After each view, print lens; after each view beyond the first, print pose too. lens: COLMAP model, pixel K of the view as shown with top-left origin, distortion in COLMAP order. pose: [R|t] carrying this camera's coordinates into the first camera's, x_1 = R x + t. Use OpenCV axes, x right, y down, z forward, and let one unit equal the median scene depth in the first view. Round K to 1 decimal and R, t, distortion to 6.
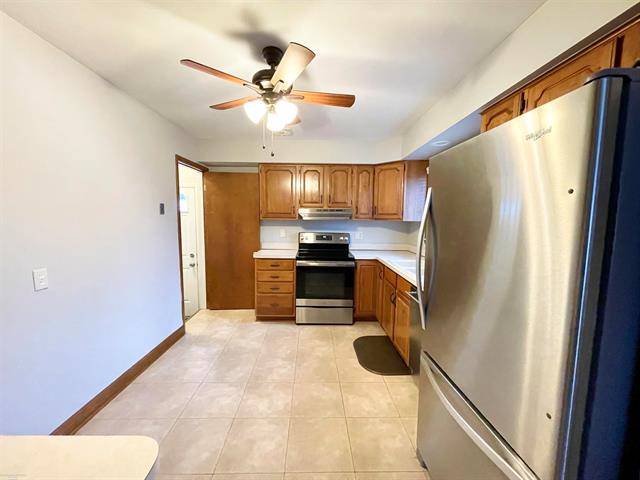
lens RADIAL K [[258.5, 0, 319.3], [0, 258.5, 240.1], [0, 0, 1]] dist [-0.000325, 0.000713]
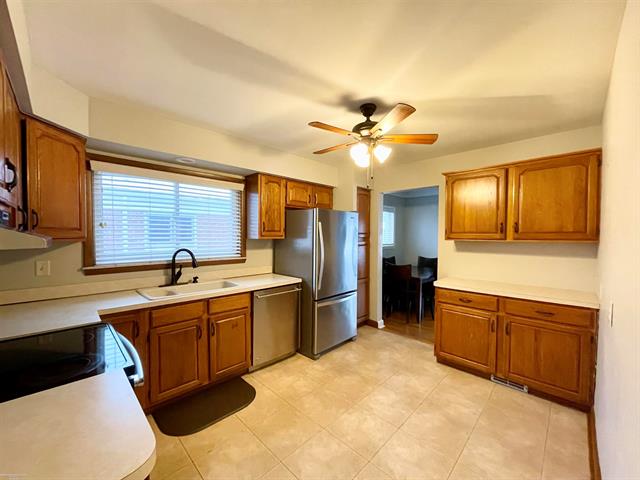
lens RADIAL K [[258.5, 0, 318.3], [0, 258.5, 240.9], [0, 0, 1]] dist [-0.000325, 0.000713]
pose [[-0.688607, -0.032860, 0.724390, -0.455780], [0.050990, 0.994306, 0.093575, -0.102436], [-0.723340, 0.101373, -0.683010, 1.016683]]
